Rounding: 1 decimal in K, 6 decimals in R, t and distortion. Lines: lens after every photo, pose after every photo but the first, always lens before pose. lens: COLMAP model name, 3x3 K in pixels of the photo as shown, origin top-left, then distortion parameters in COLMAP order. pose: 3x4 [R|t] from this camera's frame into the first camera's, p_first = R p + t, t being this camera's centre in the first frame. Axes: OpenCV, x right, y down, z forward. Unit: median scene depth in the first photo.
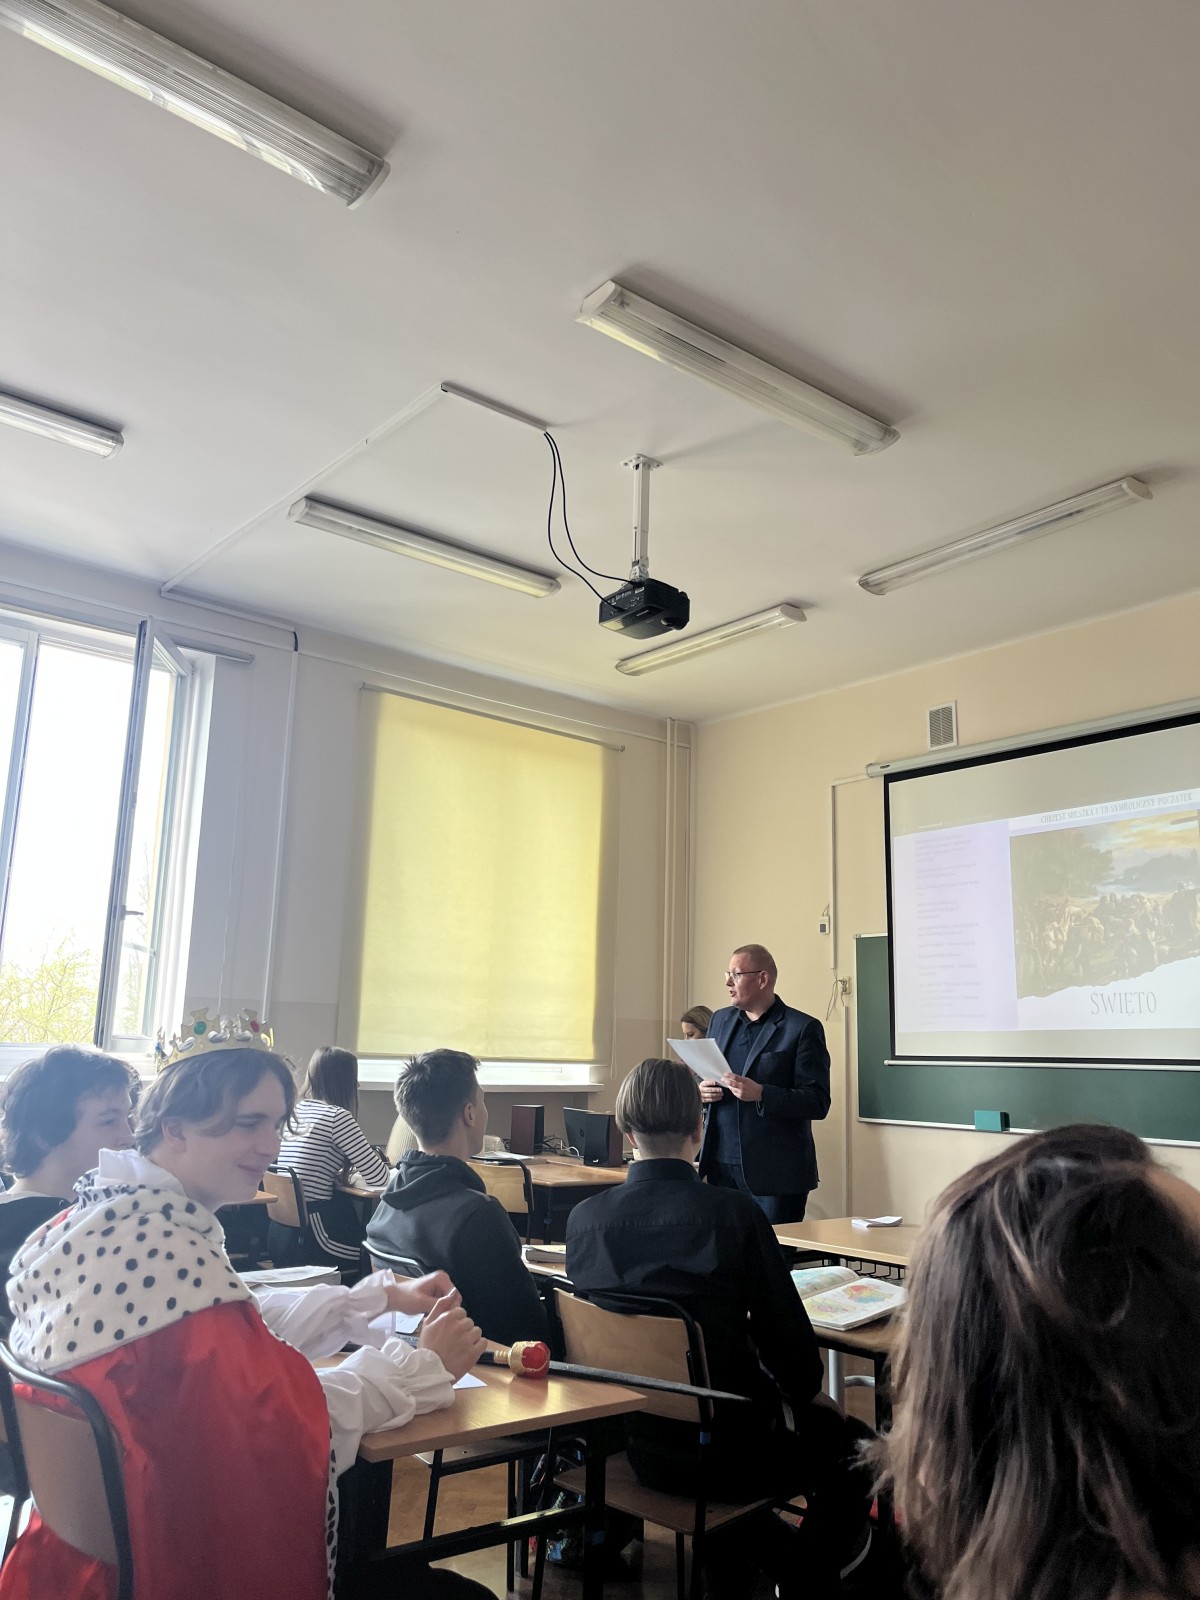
lens RADIAL K [[1208.0, 0, 602.6], [0, 1208.0, 818.1], [0, 0, 1]] dist [0.072015, -0.094364]
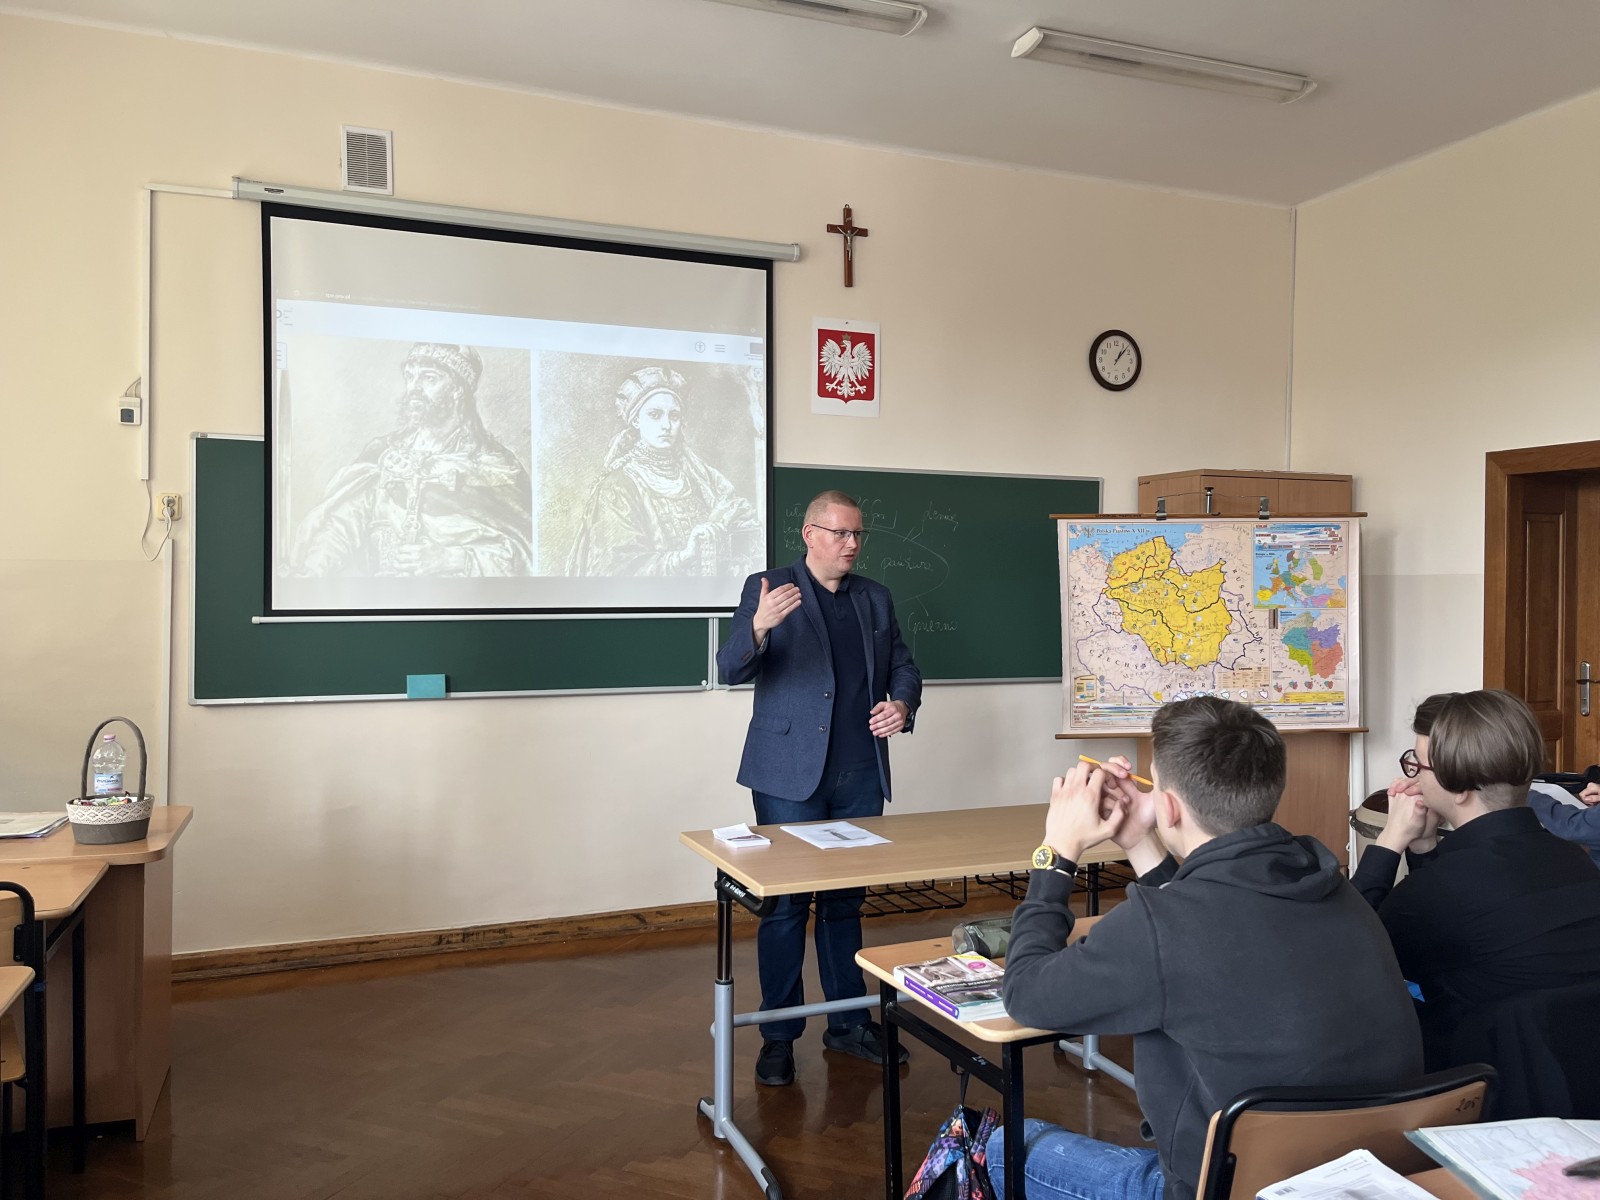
lens RADIAL K [[1208.0, 0, 800.5], [0, 1208.0, 591.5], [0, 0, 1]] dist [0.072015, -0.094364]
pose [[0.311689, -0.029283, 0.949733, -0.336307], [-0.185521, 0.978413, 0.091053, 0.060924], [-0.931897, -0.204576, 0.299528, 0.490466]]
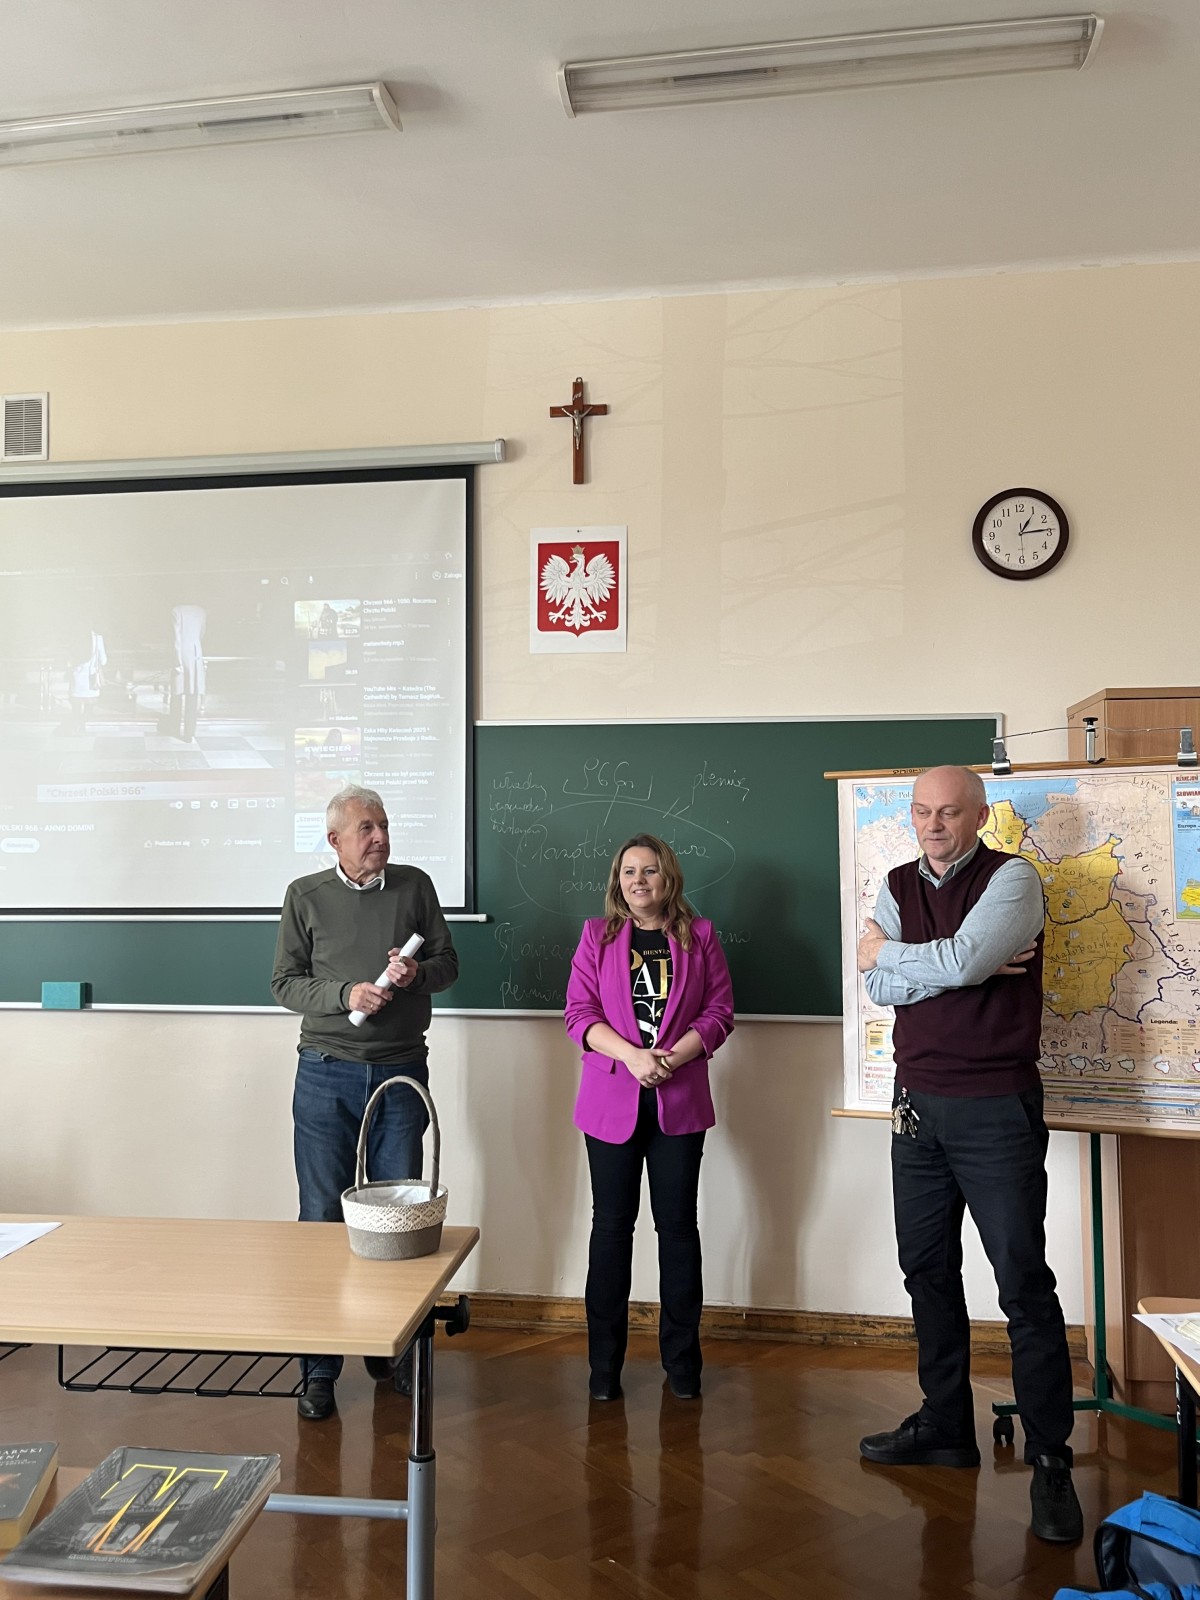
lens RADIAL K [[1315.4, 0, 578.8], [0, 1315.4, 799.1], [0, 0, 1]] dist [0.065932, -0.092199]
pose [[0.745301, 0.012866, 0.666604, 0.018973], [-0.114783, 0.987362, 0.109277, 0.012393], [-0.656773, -0.157959, 0.737359, 0.219574]]
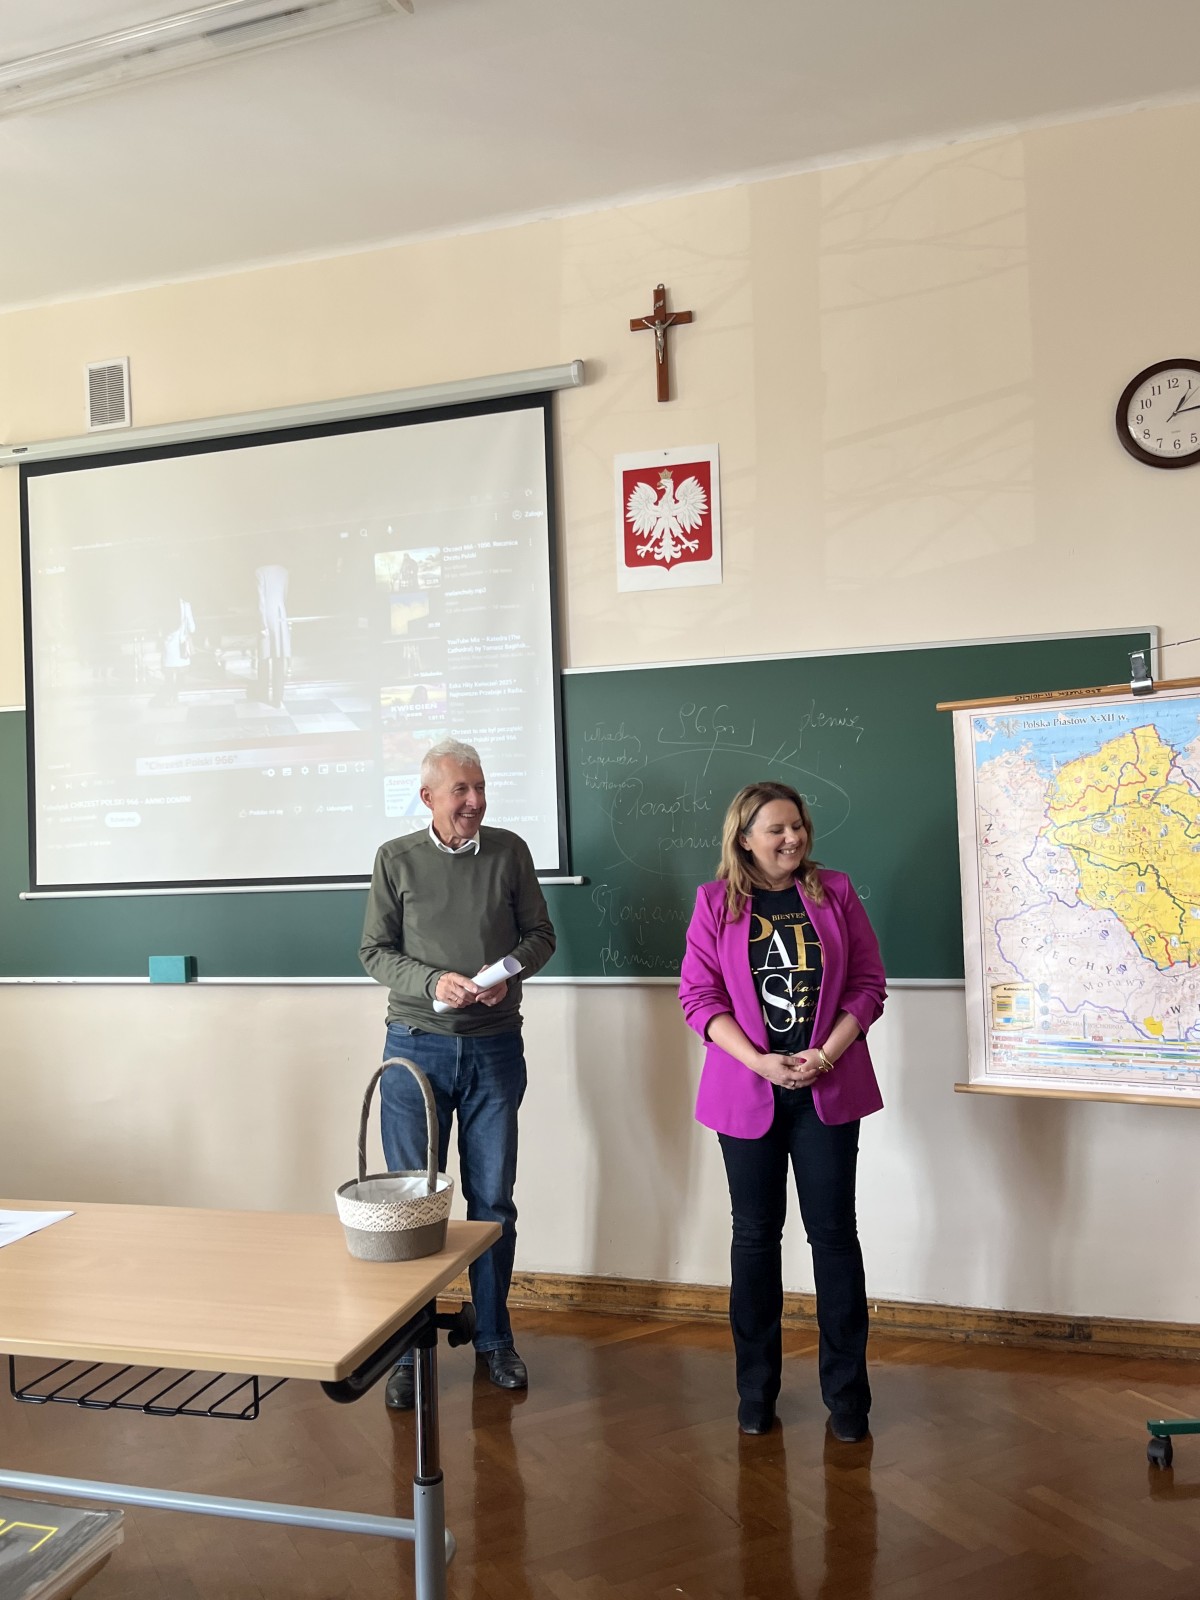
lens RADIAL K [[1317.9, 0, 580.7], [0, 1317.9, 808.1], [0, 0, 1]] dist [0.043909, -0.046131]
pose [[0.840897, -0.038970, 0.539791, 0.096284], [-0.054647, 0.986192, 0.156328, 0.019497], [-0.538430, -0.160954, 0.827156, 0.224020]]
